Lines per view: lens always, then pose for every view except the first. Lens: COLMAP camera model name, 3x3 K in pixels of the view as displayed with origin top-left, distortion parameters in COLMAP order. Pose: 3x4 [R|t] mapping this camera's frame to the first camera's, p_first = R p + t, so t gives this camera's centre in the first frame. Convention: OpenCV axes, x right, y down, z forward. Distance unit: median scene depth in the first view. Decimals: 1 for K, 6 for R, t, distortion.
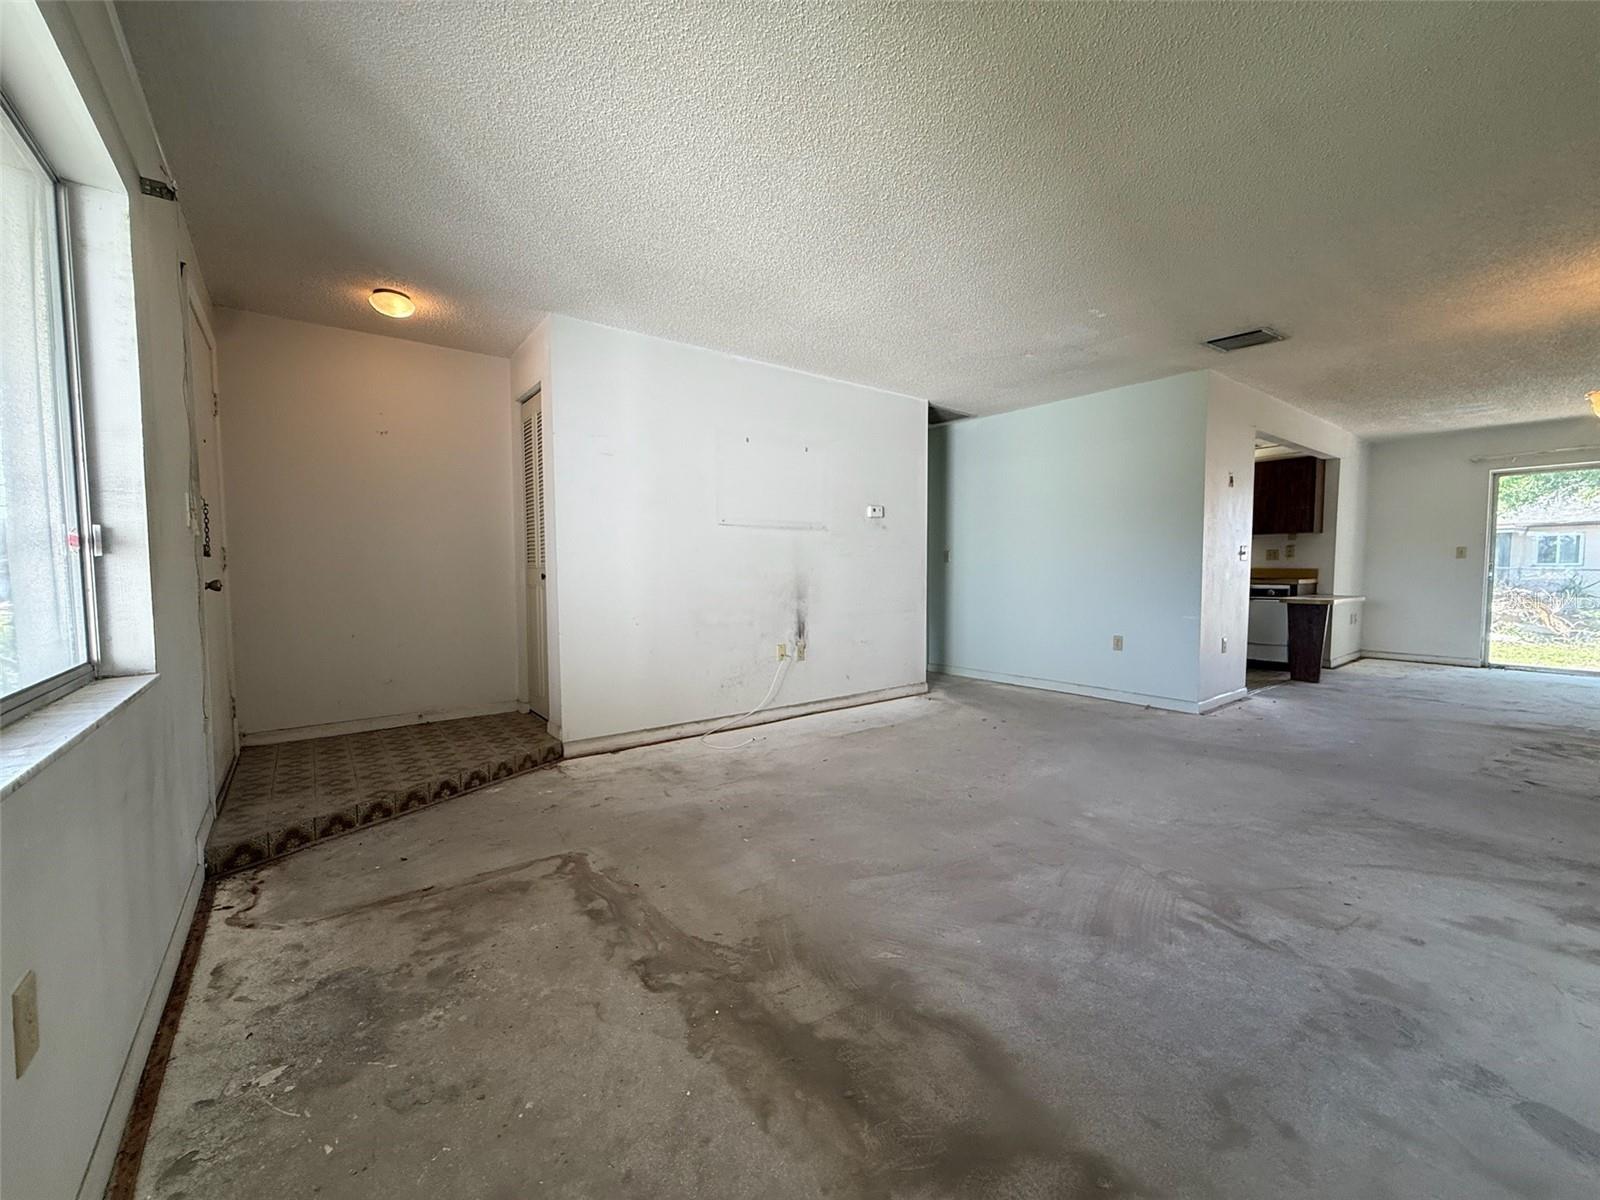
lens RADIAL K [[637.7, 0, 795.7], [0, 637.7, 603.9], [0, 0, 1]] dist [0.000049, 0.000372]
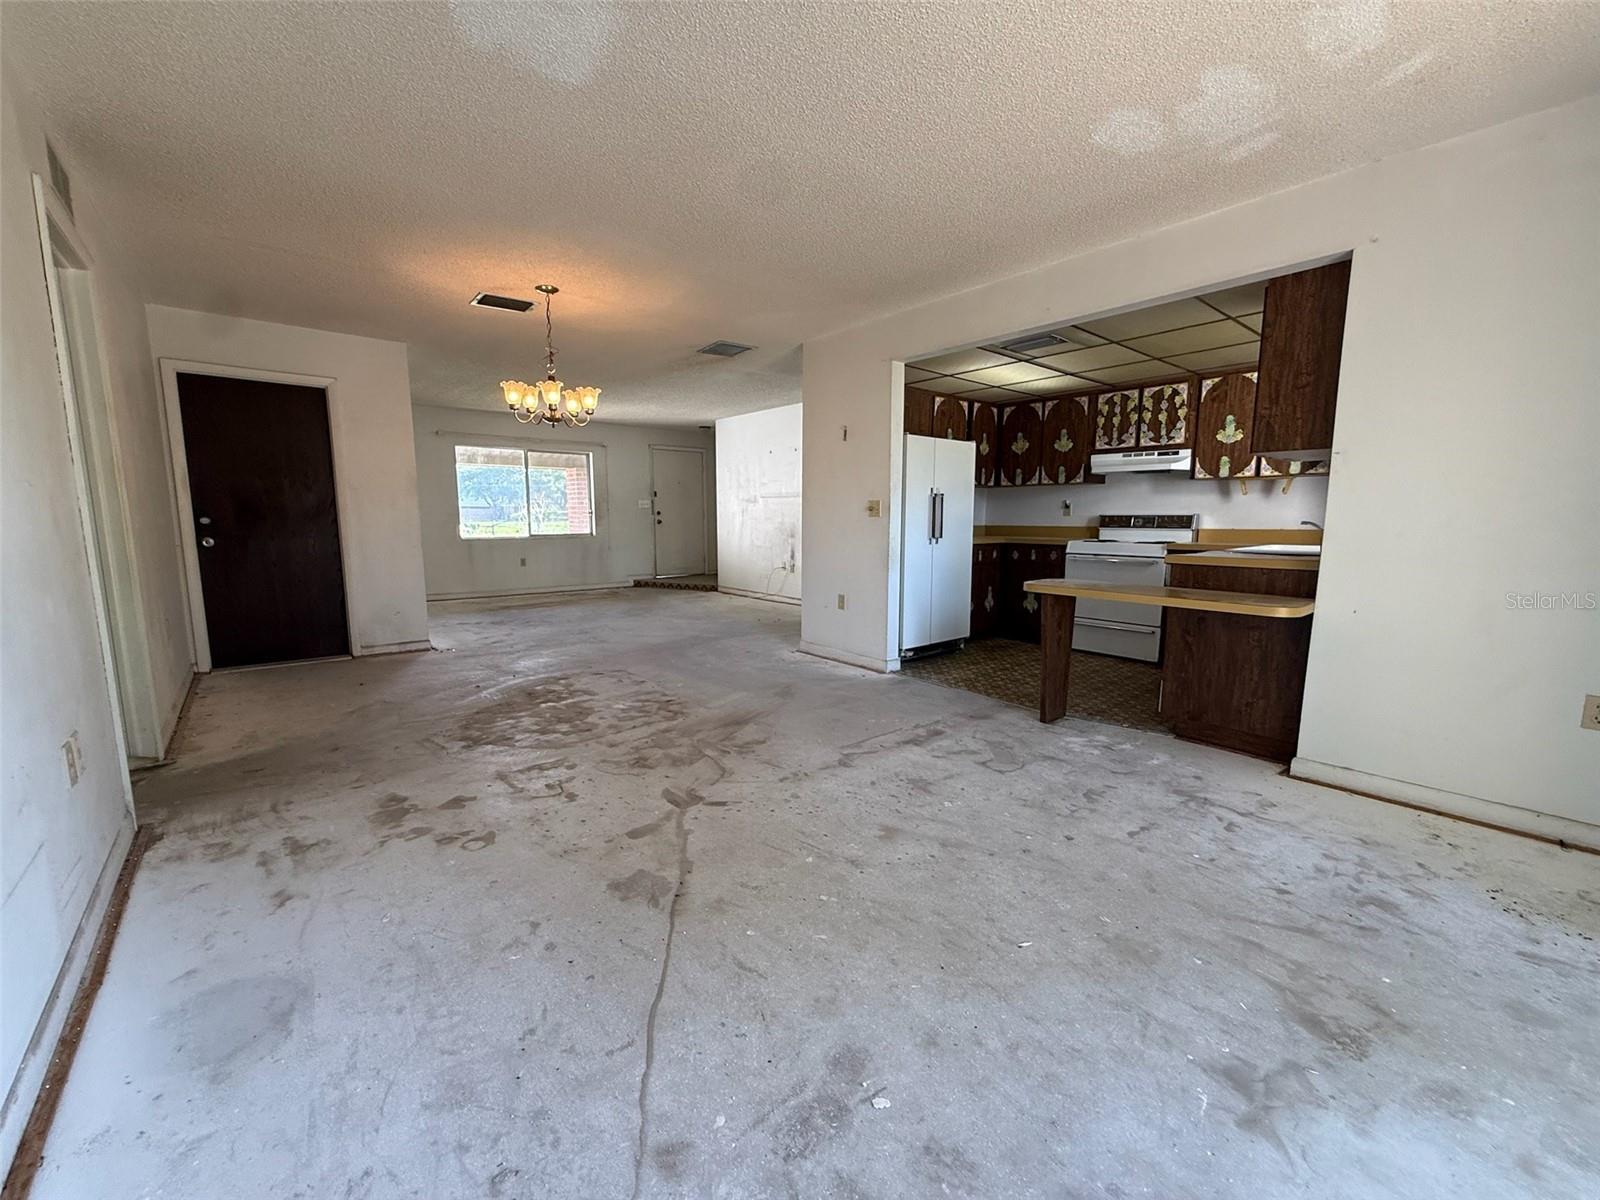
lens RADIAL K [[637.7, 0, 795.7], [0, 637.7, 603.9], [0, 0, 1]] dist [0.000049, 0.000372]
pose [[0.044704, 0.142121, -0.988839, 2.344716], [-0.061693, 0.988332, 0.139259, -0.094218], [0.997094, 0.054779, 0.052950, 1.235334]]
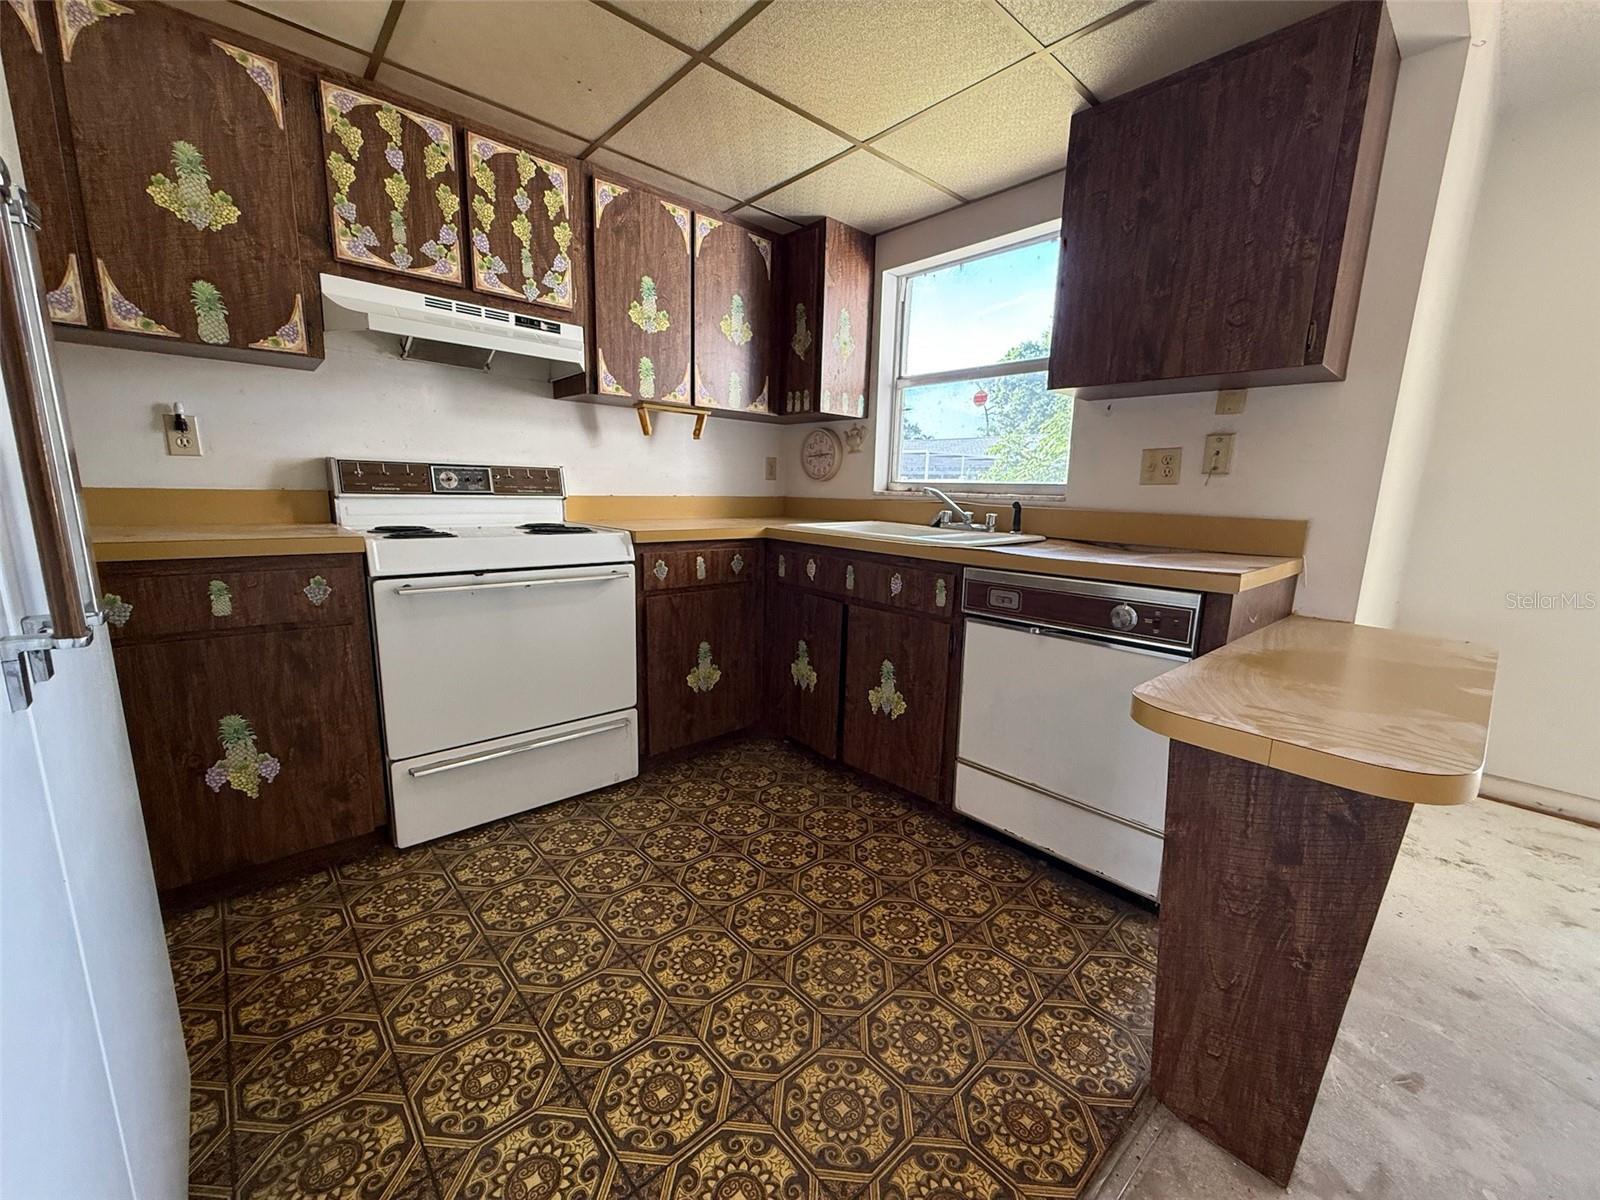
lens RADIAL K [[637.7, 0, 795.7], [0, 637.7, 603.9], [0, 0, 1]] dist [0.000049, 0.000372]
pose [[0.996123, 0.018957, 0.085905, 1.125059], [-0.029349, 0.992173, 0.121371, -0.090233], [-0.082932, -0.123421, 0.988883, 1.446906]]
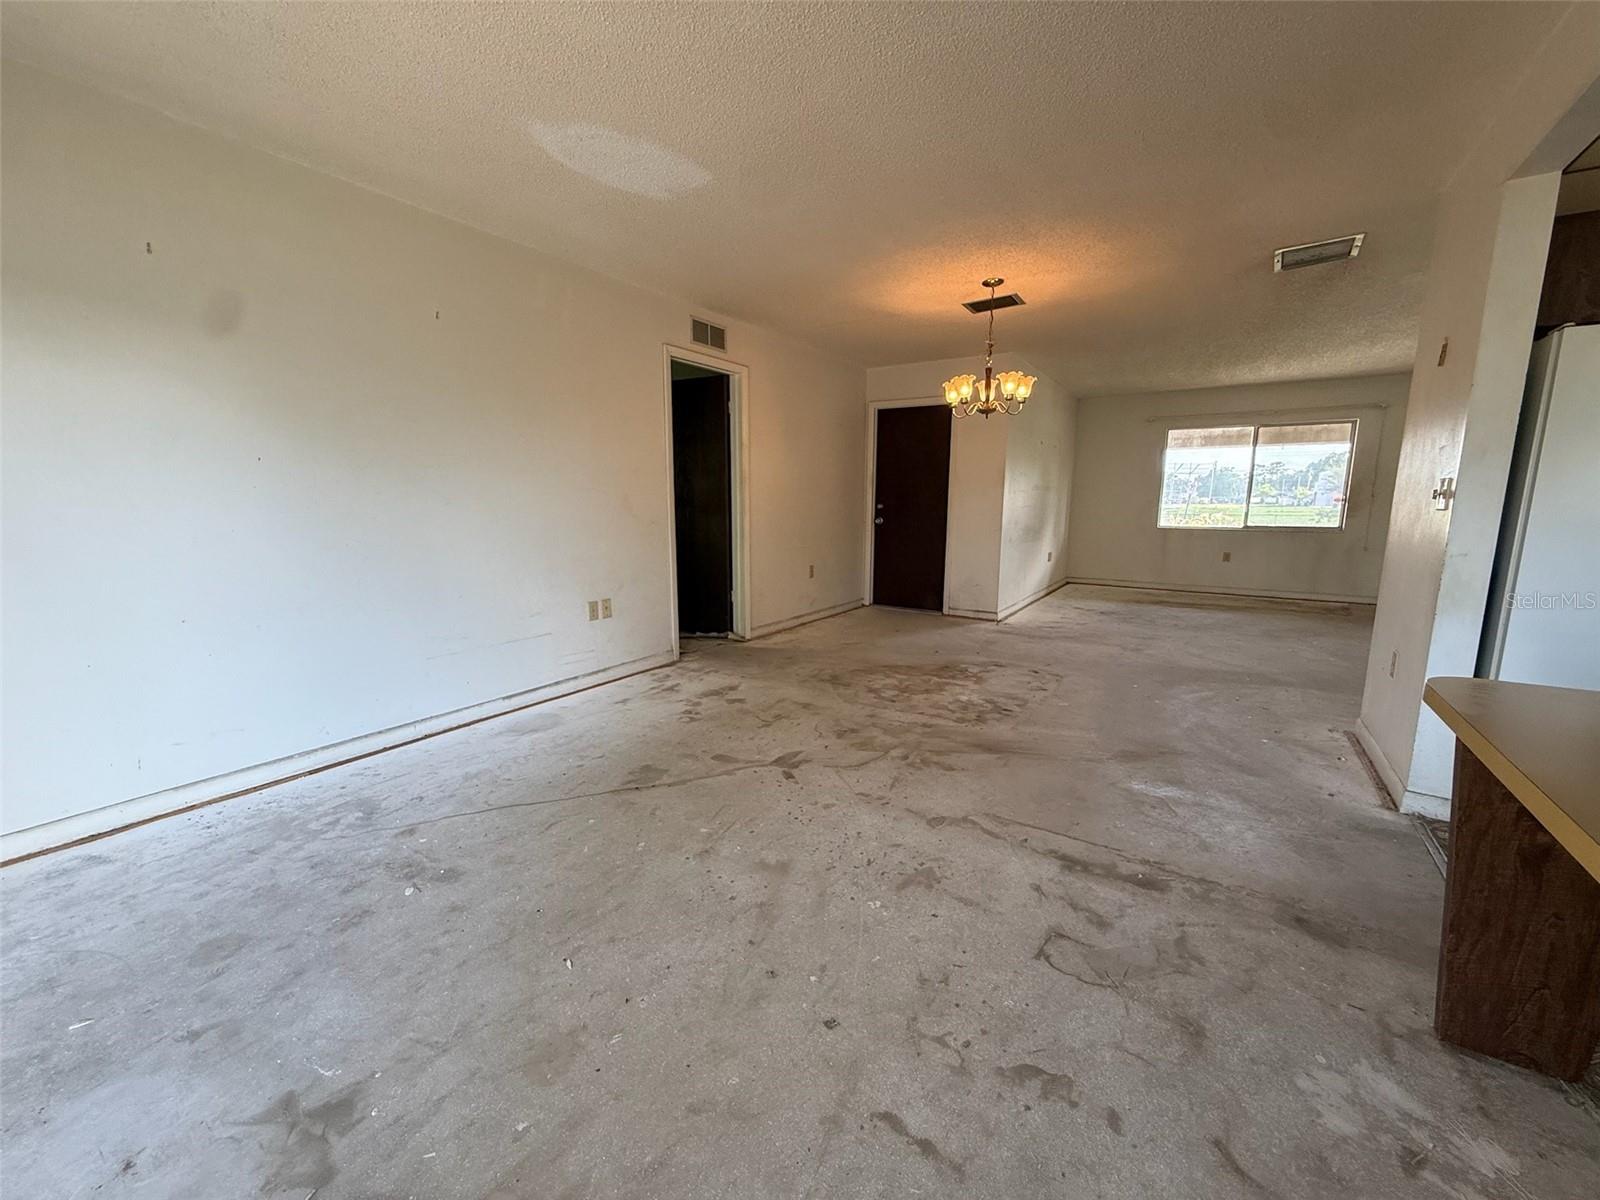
lens RADIAL K [[637.7, 0, 795.7], [0, 637.7, 603.9], [0, 0, 1]] dist [0.000049, 0.000372]
pose [[-0.944391, 0.055356, -0.324131, 1.888066], [-0.017839, 0.975651, 0.218601, -0.137420], [0.328340, 0.212227, -0.920409, 1.872609]]
